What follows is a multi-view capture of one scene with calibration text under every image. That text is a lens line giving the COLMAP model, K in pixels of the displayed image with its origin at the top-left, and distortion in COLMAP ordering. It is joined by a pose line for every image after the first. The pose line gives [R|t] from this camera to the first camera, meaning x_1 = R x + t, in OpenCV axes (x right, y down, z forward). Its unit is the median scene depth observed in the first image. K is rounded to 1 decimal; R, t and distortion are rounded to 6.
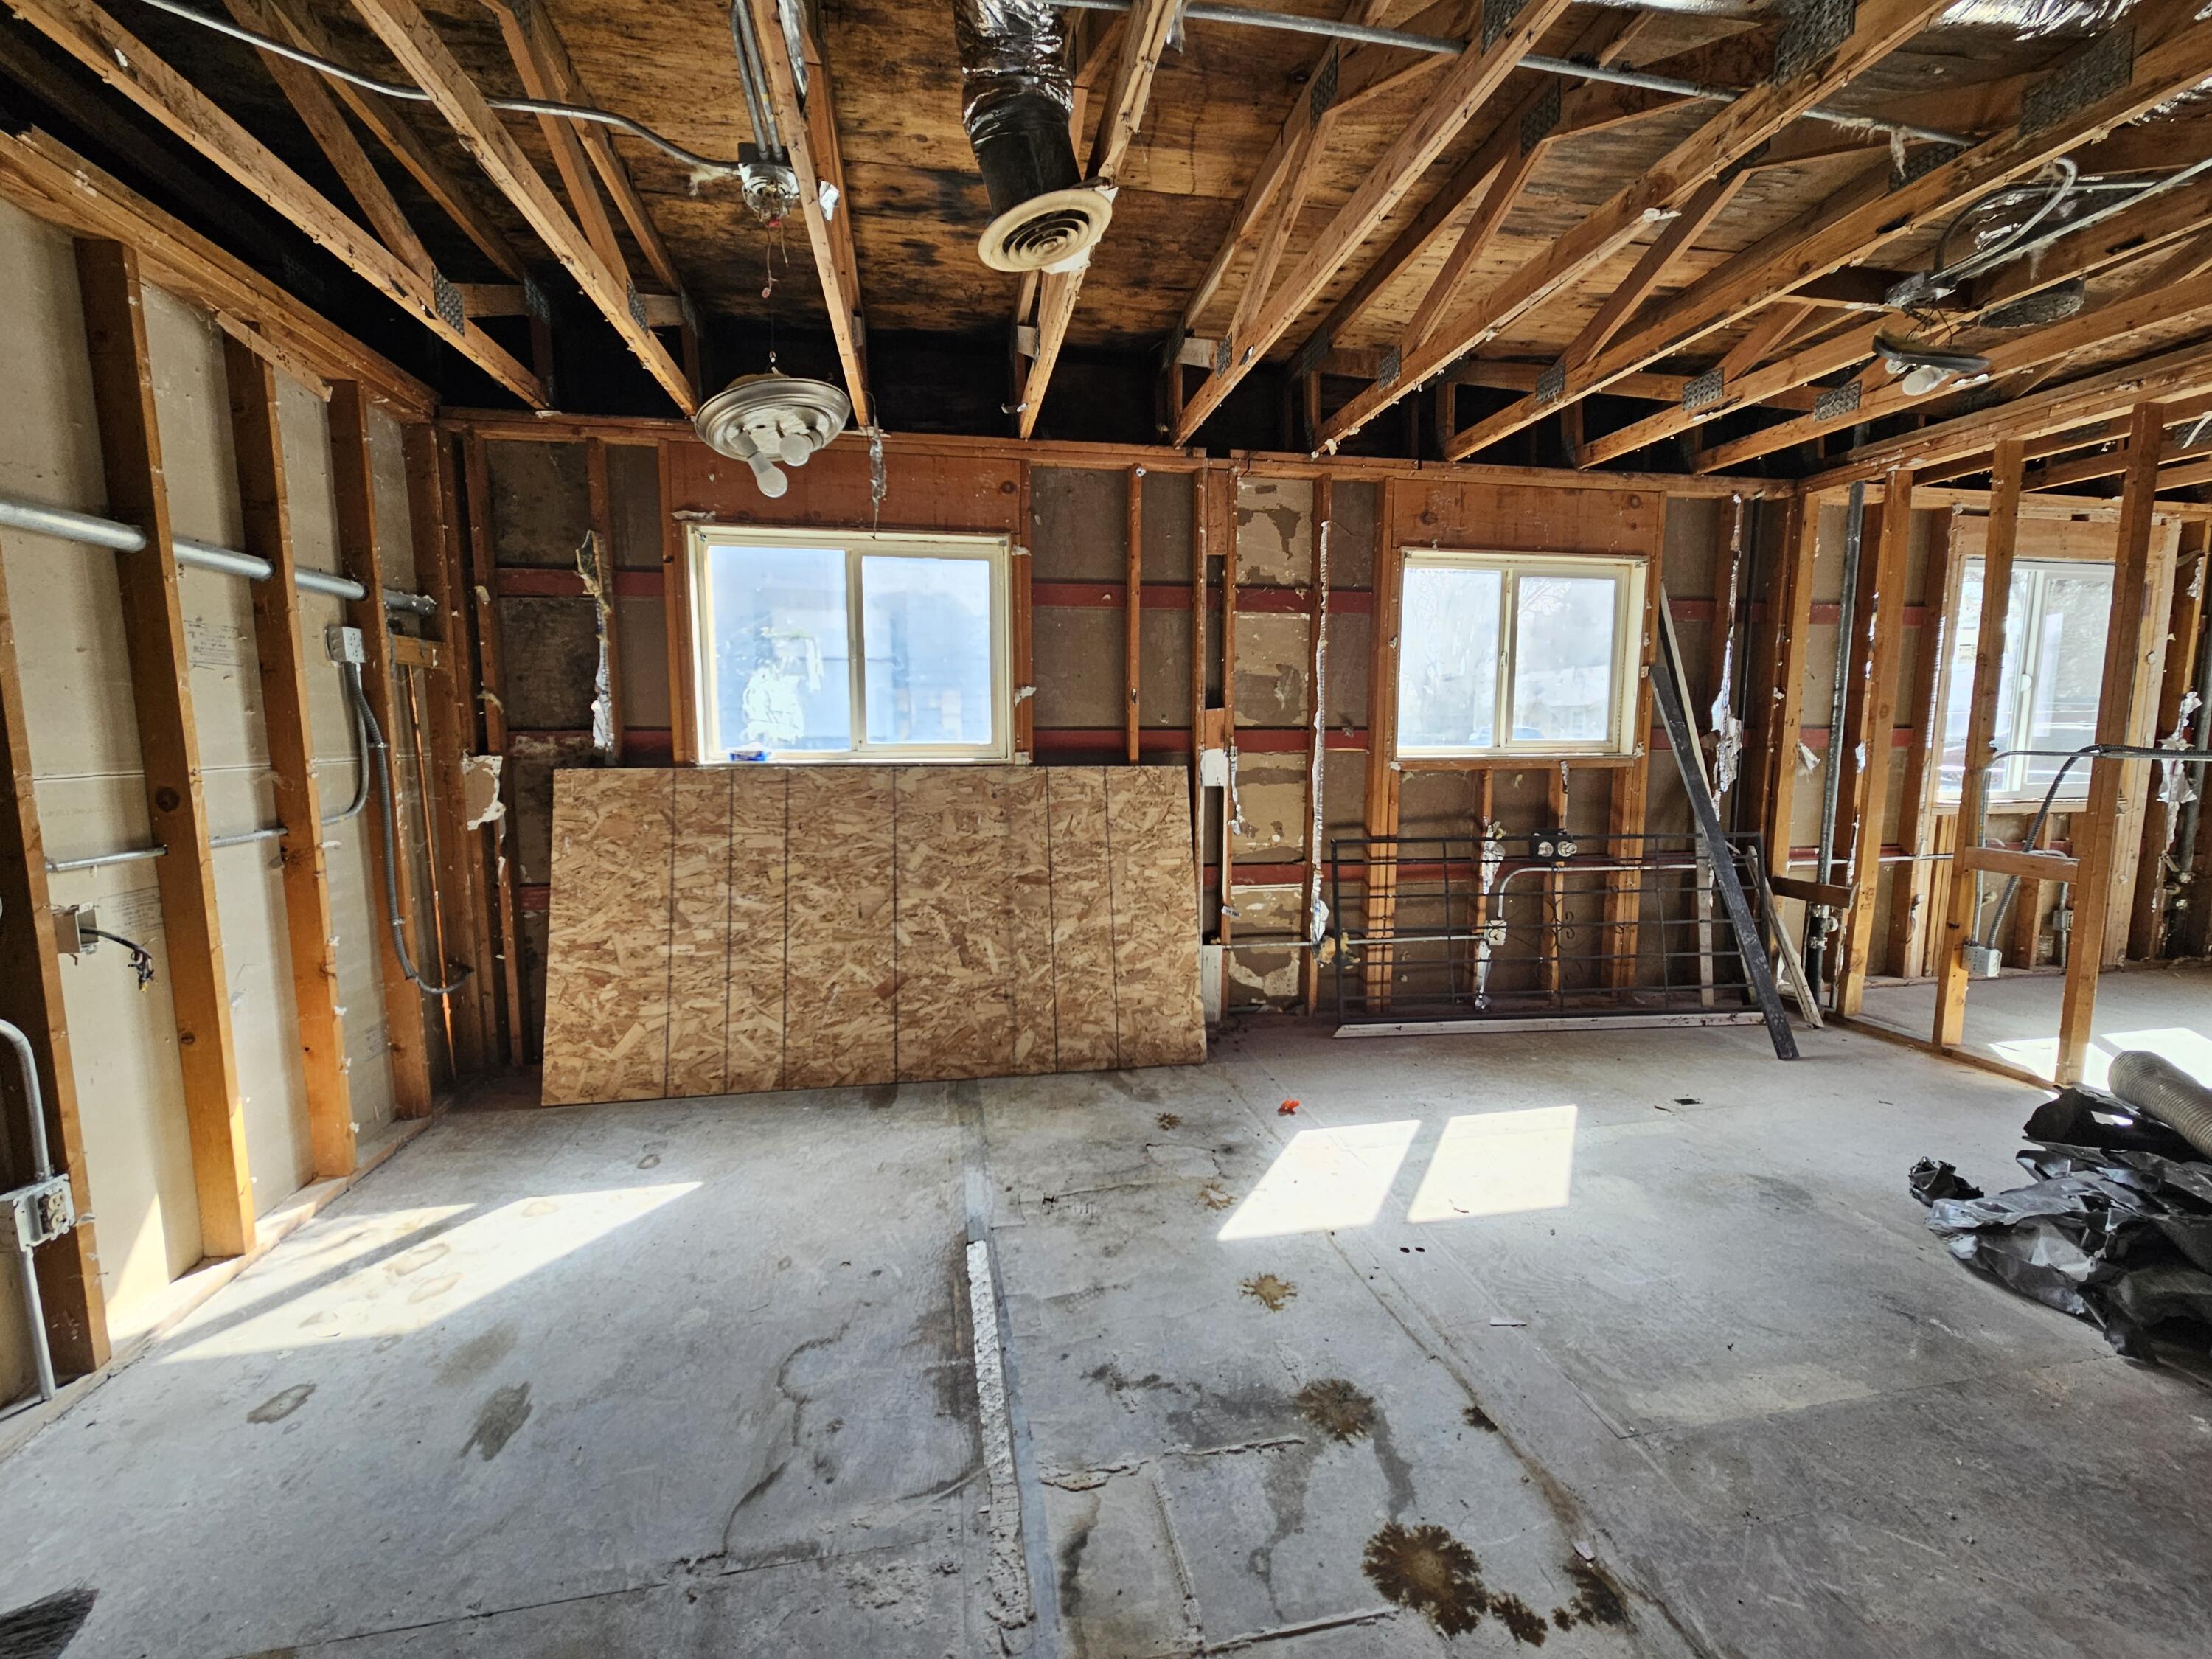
lens RADIAL K [[889.6, 0, 1108.0], [0, 889.6, 836.6], [0, 0, 1]] dist [-0.001204, -0.000361]
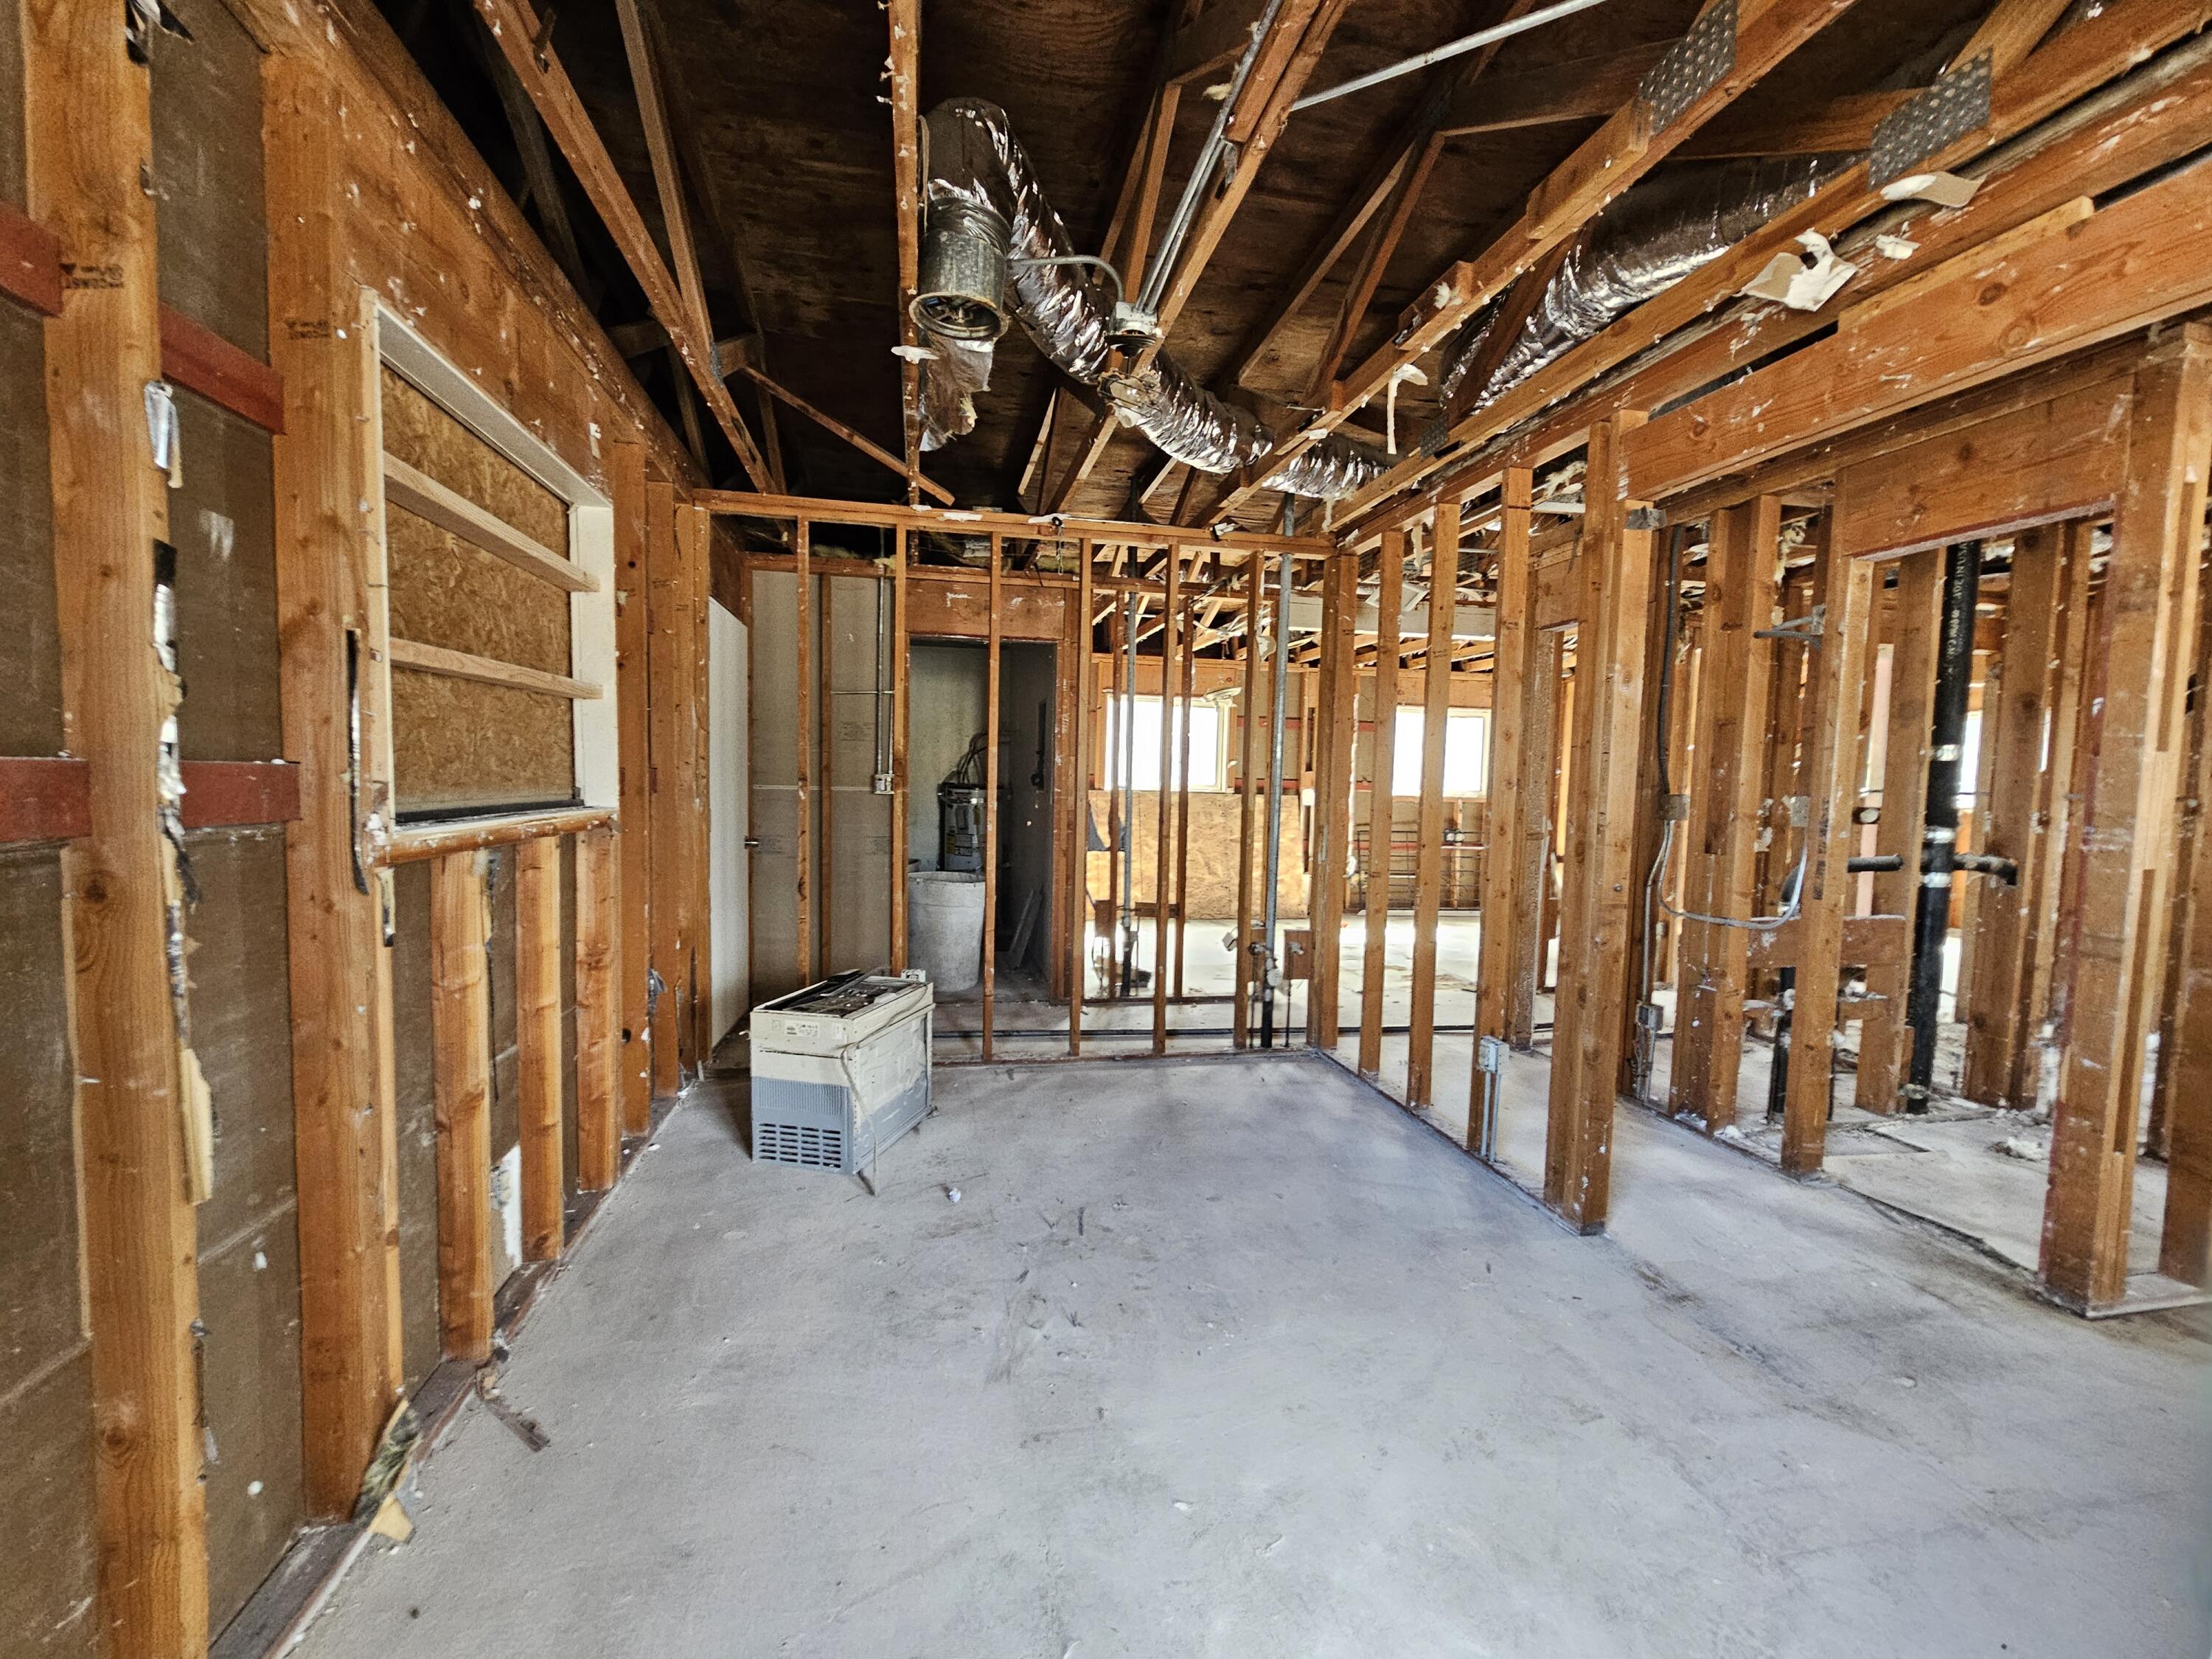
lens RADIAL K [[889.6, 0, 1108.7], [0, 889.6, 832.9], [0, 0, 1]] dist [-0.001204, -0.000361]
pose [[0.999496, 0.031253, 0.005568, -0.411150], [-0.031035, 0.998881, -0.035684, 0.114069], [-0.006677, 0.035494, 0.999348, -1.310800]]
